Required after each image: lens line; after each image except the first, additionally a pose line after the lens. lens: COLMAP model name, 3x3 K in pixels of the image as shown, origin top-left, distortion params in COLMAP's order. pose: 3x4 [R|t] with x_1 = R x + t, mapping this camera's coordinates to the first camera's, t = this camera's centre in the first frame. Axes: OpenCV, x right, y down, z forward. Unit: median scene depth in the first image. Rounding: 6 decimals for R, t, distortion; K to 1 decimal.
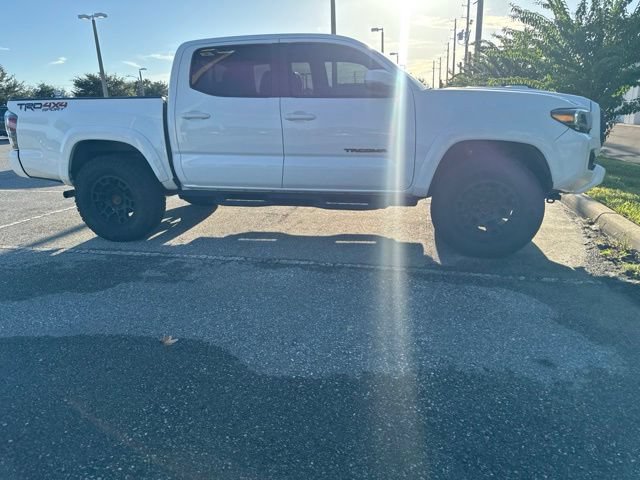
lens RADIAL K [[437.1, 0, 315.3], [0, 437.1, 239.2], [0, 0, 1]] dist [0.045121, -0.045848]
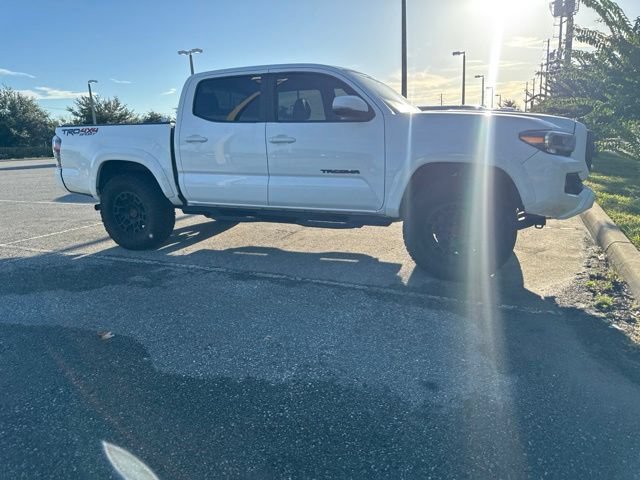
lens RADIAL K [[435.1, 0, 312.9], [0, 435.1, 231.8], [0, 0, 1]] dist [0.051394, -0.048465]
pose [[0.982615, 0.035073, -0.182310, 0.217320], [-0.046832, 0.997063, -0.060598, 0.005370], [0.179649, 0.068082, 0.981372, -0.014564]]
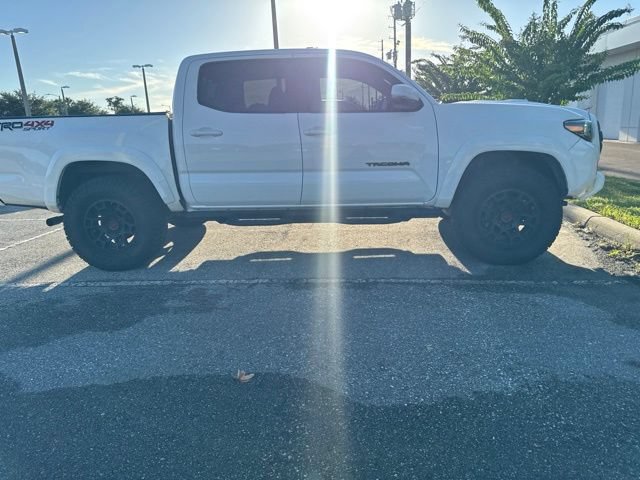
lens RADIAL K [[438.5, 0, 319.2], [0, 438.5, 234.4], [0, 0, 1]] dist [0.042730, -0.044847]
pose [[0.988545, -0.049711, 0.142503, -0.168244], [0.056053, 0.997592, -0.040843, -0.009596], [-0.140129, 0.048363, 0.988951, 0.036963]]
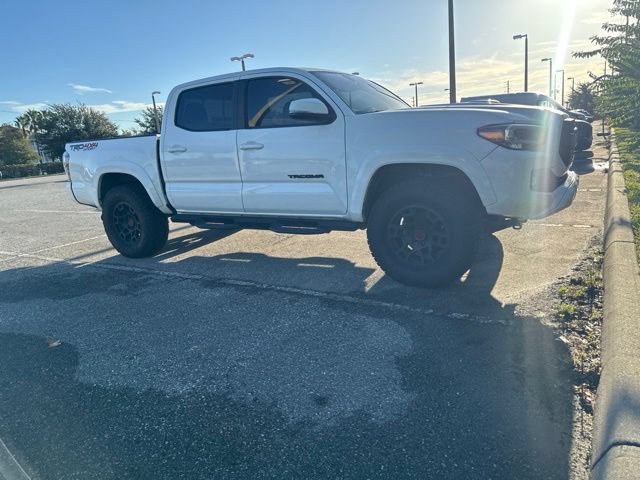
lens RADIAL K [[436.3, 0, 314.5], [0, 436.3, 238.1], [0, 0, 1]] dist [0.053707, -0.063565]
pose [[0.950175, 0.016068, -0.311303, 0.402971], [-0.029854, 0.998771, -0.039569, -0.016465], [0.310285, 0.046891, 0.949487, 0.040665]]
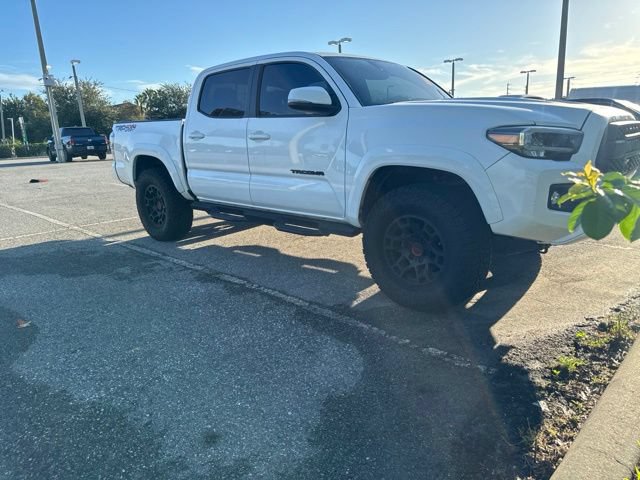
lens RADIAL K [[436.6, 0, 318.8], [0, 436.6, 241.8], [0, 0, 1]] dist [0.045867, -0.047800]
pose [[0.870819, 0.111956, -0.478686, 0.531760], [-0.120877, 0.992592, 0.012251, -0.061806], [0.476512, 0.047194, 0.877900, 0.177109]]
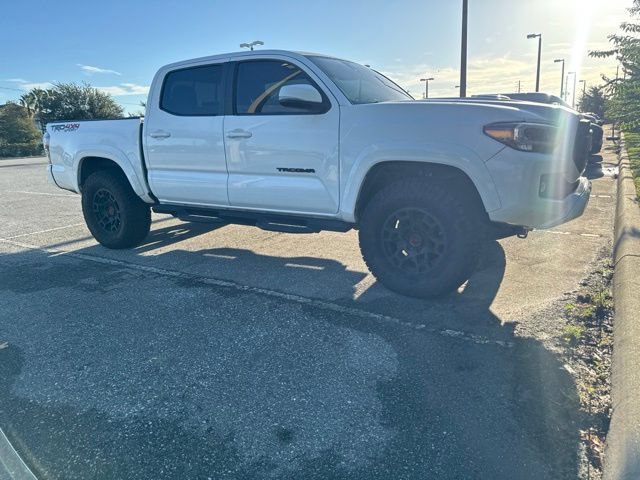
lens RADIAL K [[438.1, 0, 321.2], [0, 438.1, 238.2], [0, 0, 1]] dist [0.045043, -0.048878]
pose [[0.950709, 0.061546, -0.303915, 0.409298], [-0.071842, 0.997155, -0.022801, -0.034929], [0.301647, 0.043511, 0.952426, 0.115312]]
